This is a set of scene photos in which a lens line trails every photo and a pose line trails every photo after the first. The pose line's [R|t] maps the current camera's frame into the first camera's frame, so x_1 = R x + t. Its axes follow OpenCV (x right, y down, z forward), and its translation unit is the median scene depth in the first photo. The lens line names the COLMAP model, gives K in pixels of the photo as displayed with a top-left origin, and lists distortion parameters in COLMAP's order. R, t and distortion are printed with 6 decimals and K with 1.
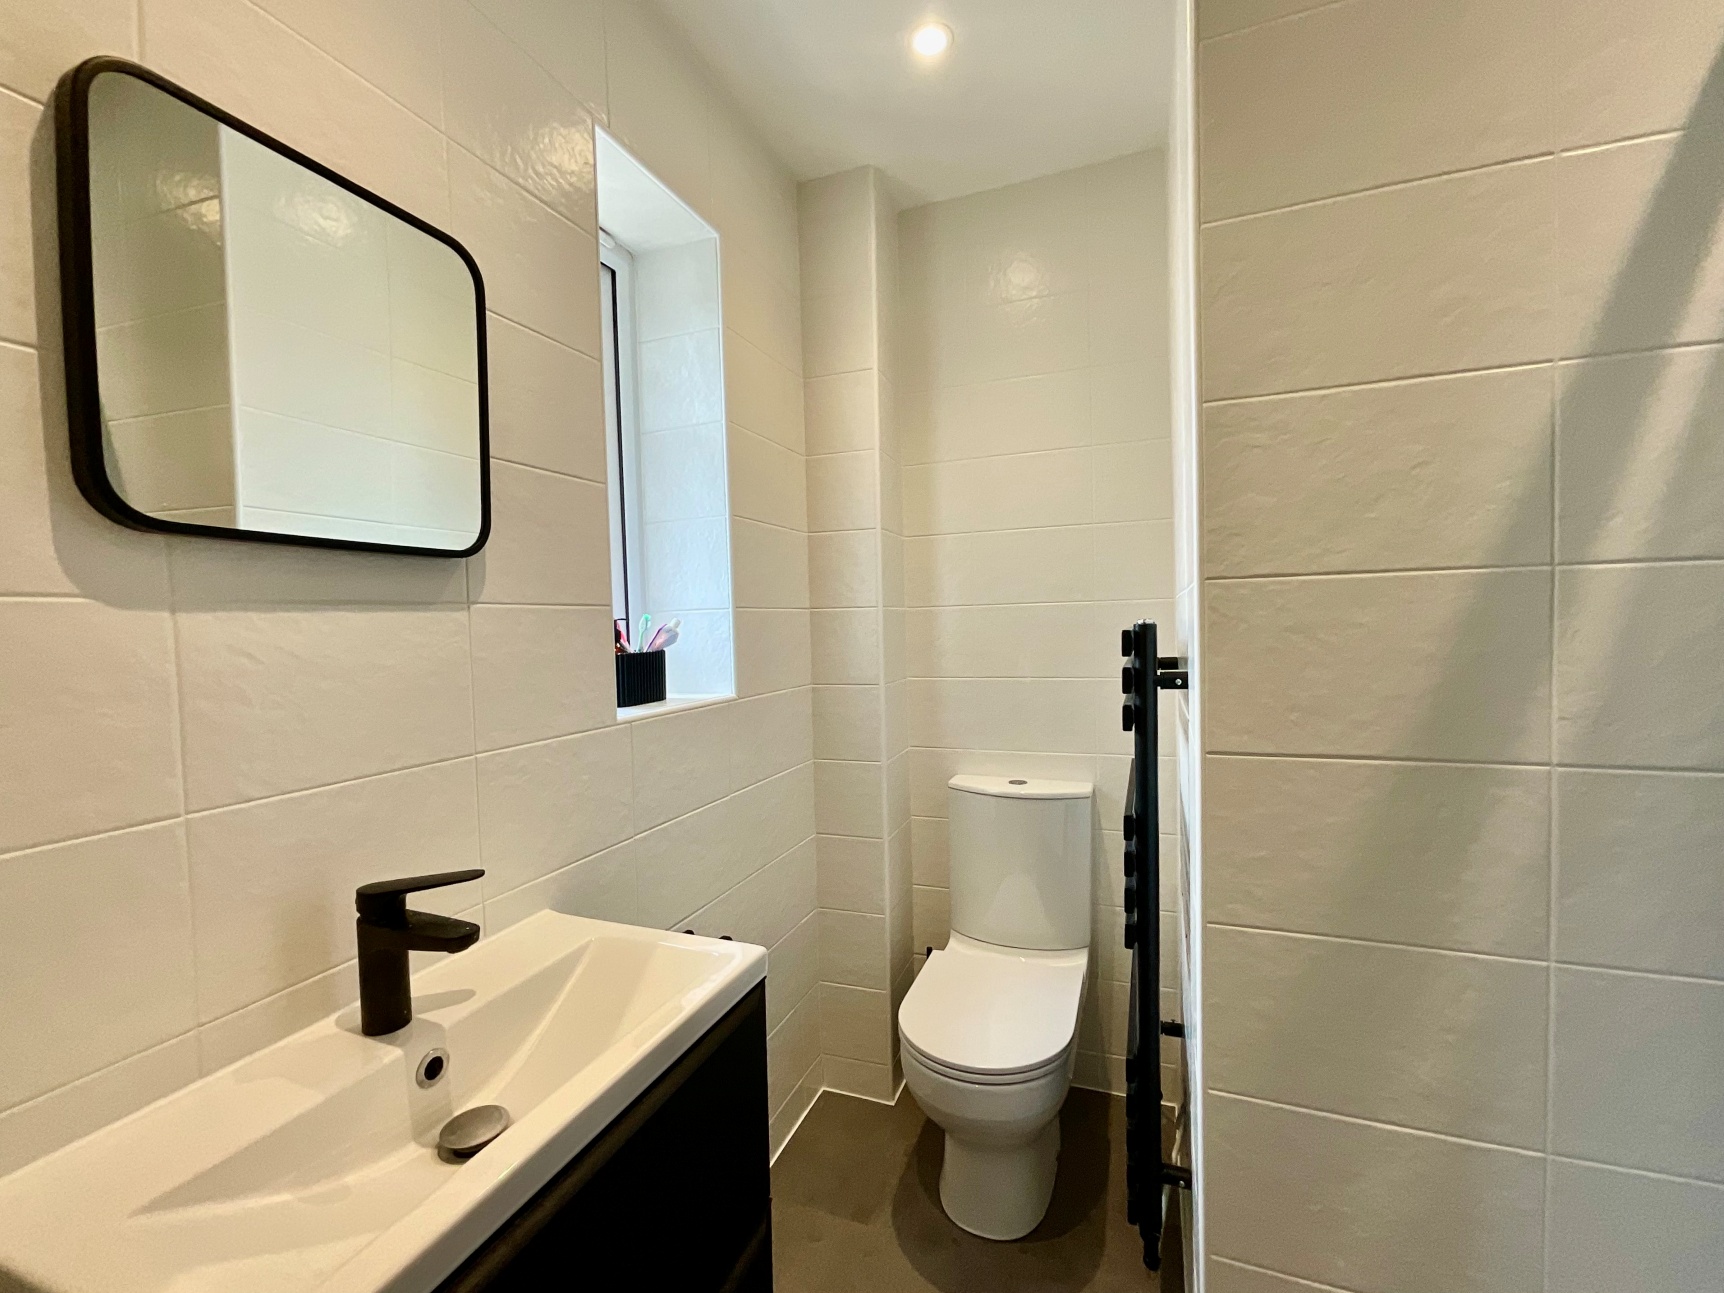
lens RADIAL K [[739.9, 0, 862.5], [0, 739.9, 643.3], [0, 0, 1]] dist [0.000317, 0.000150]
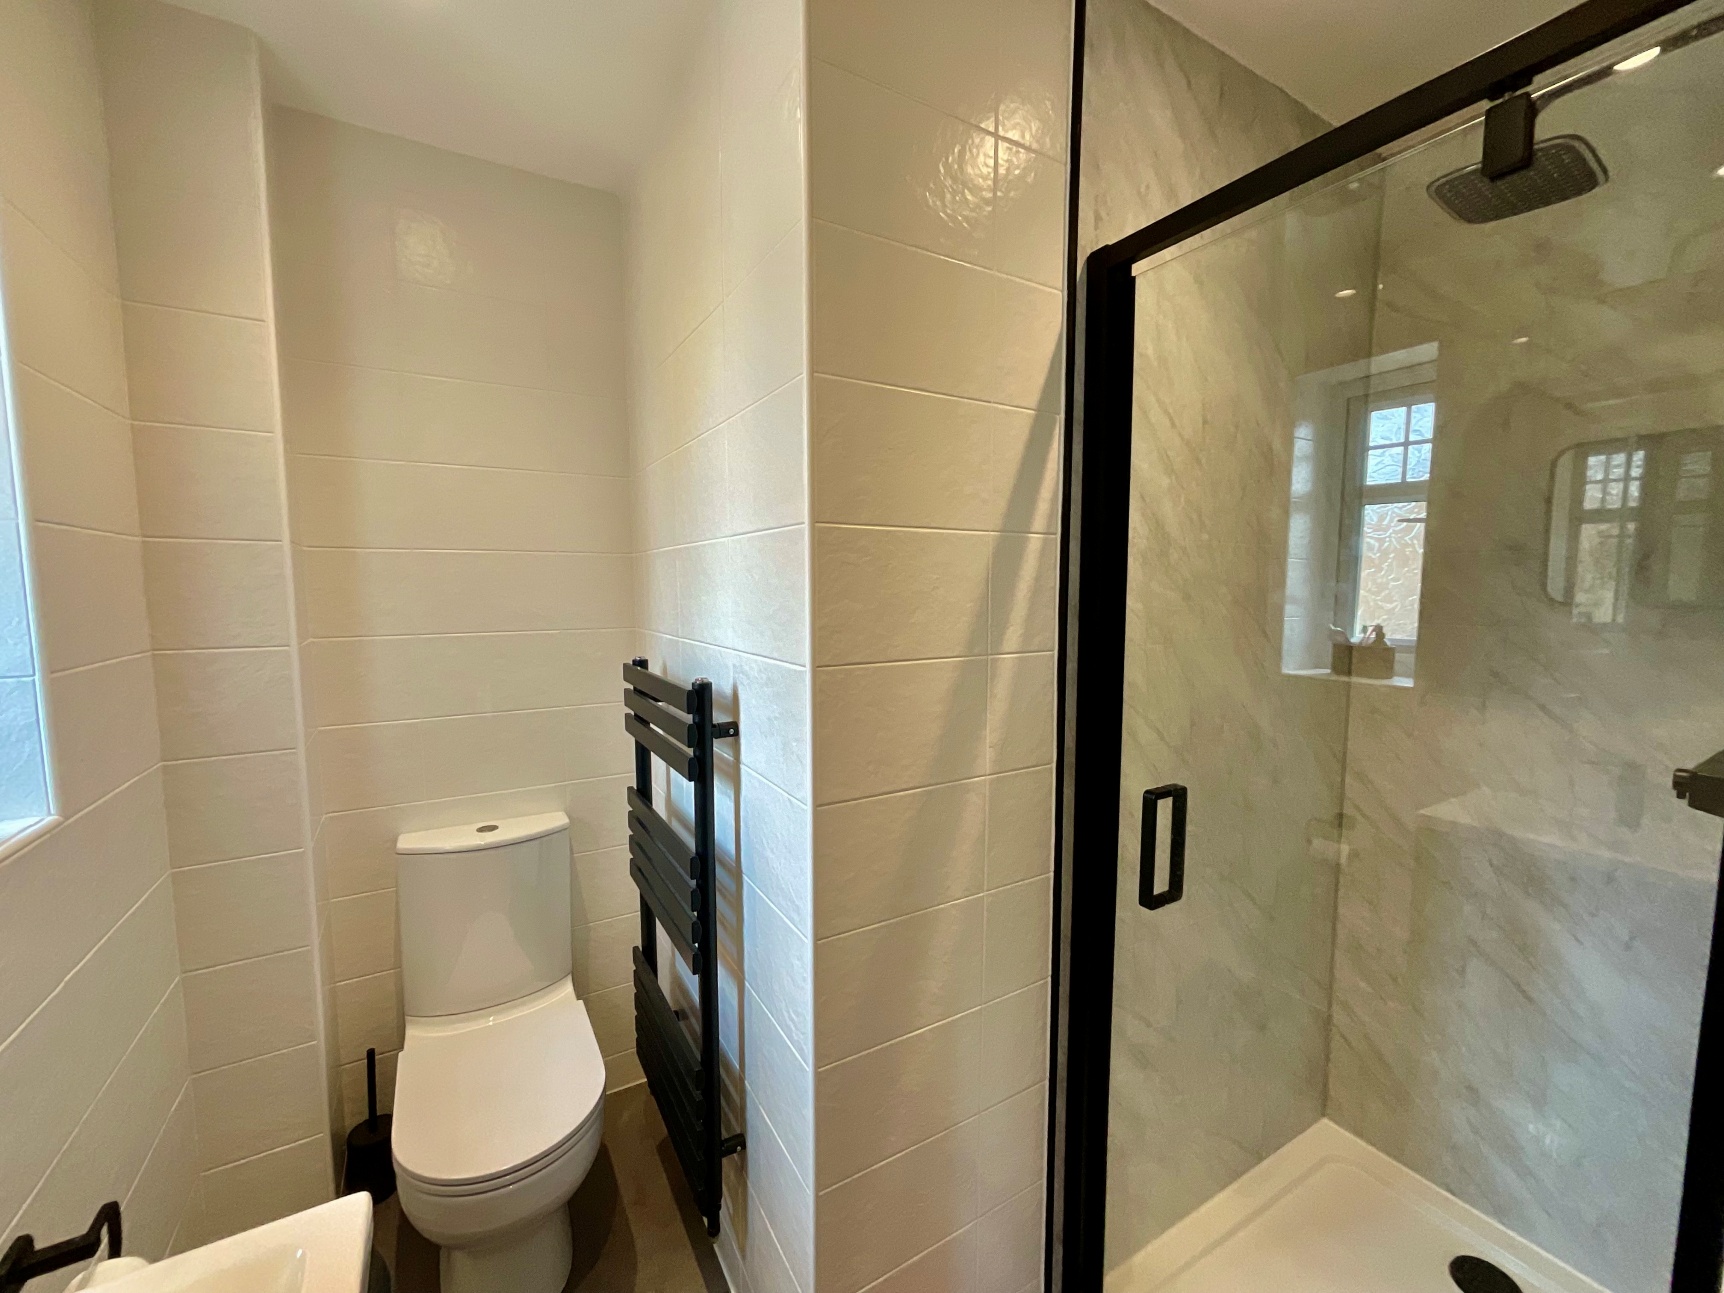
lens RADIAL K [[695.0, 0, 861.4], [0, 695.0, 647.4], [0, 0, 1]] dist [0.001966, 0.000101]
pose [[0.617431, -0.045525, 0.785307, -0.176502], [0.009265, 0.998676, 0.050610, -0.079794], [-0.786571, -0.023972, 0.617035, 0.105988]]
